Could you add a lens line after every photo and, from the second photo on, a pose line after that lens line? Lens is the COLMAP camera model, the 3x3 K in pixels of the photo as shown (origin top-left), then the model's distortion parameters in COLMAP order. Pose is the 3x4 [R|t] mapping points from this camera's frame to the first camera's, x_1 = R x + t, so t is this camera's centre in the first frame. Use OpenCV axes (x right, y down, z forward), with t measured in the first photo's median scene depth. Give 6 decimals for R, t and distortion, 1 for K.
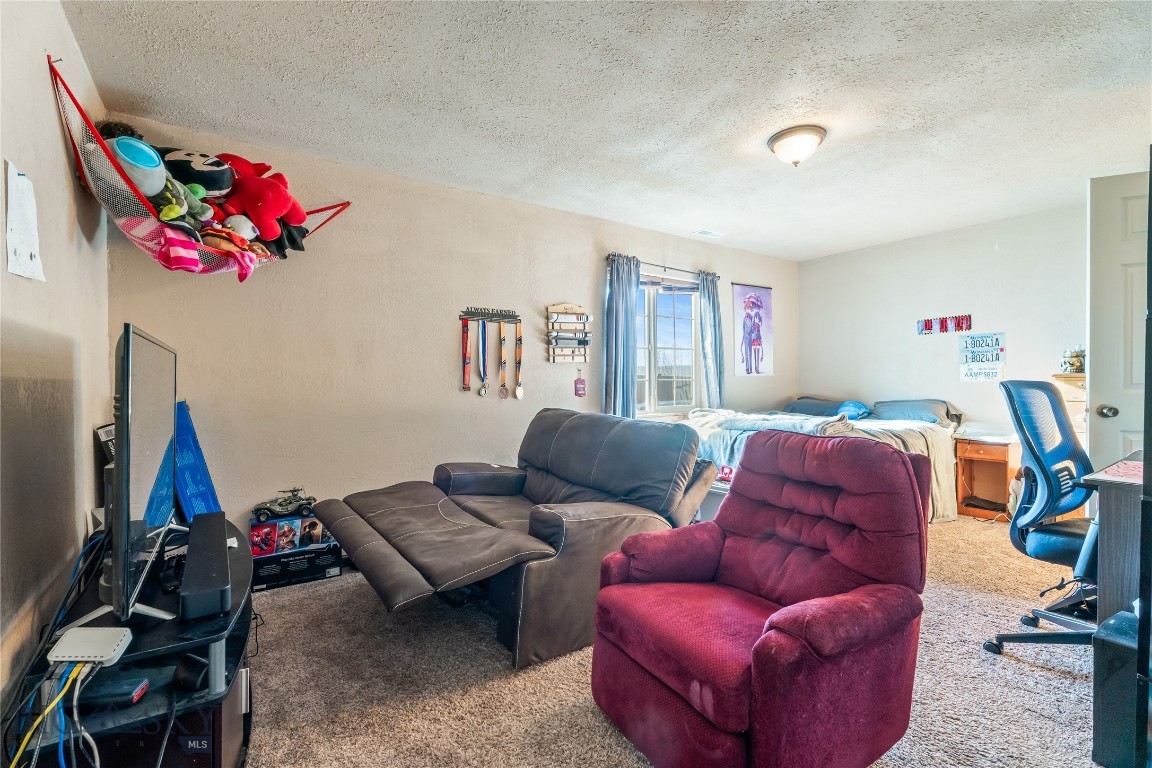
lens RADIAL K [[521.1, 0, 575.3], [0, 521.1, 384.0], [0, 0, 1]] dist [0.002348, 0.000172]
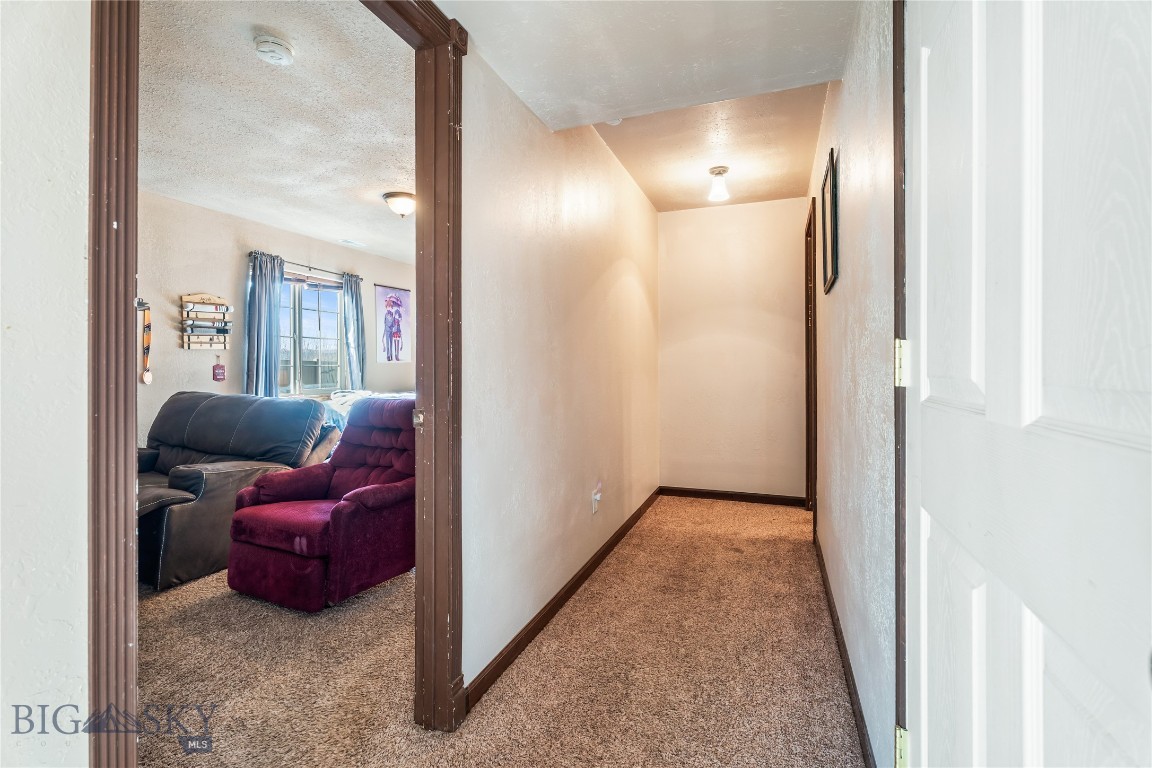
lens RADIAL K [[521.1, 0, 574.1], [0, 521.1, 364.8], [0, 0, 1]] dist [0.002348, 0.000172]
pose [[0.821096, 0.004611, 0.570771, -0.003696], [0.000156, 0.999966, -0.008302, -0.000425], [-0.570790, 0.006906, 0.821067, -0.316848]]
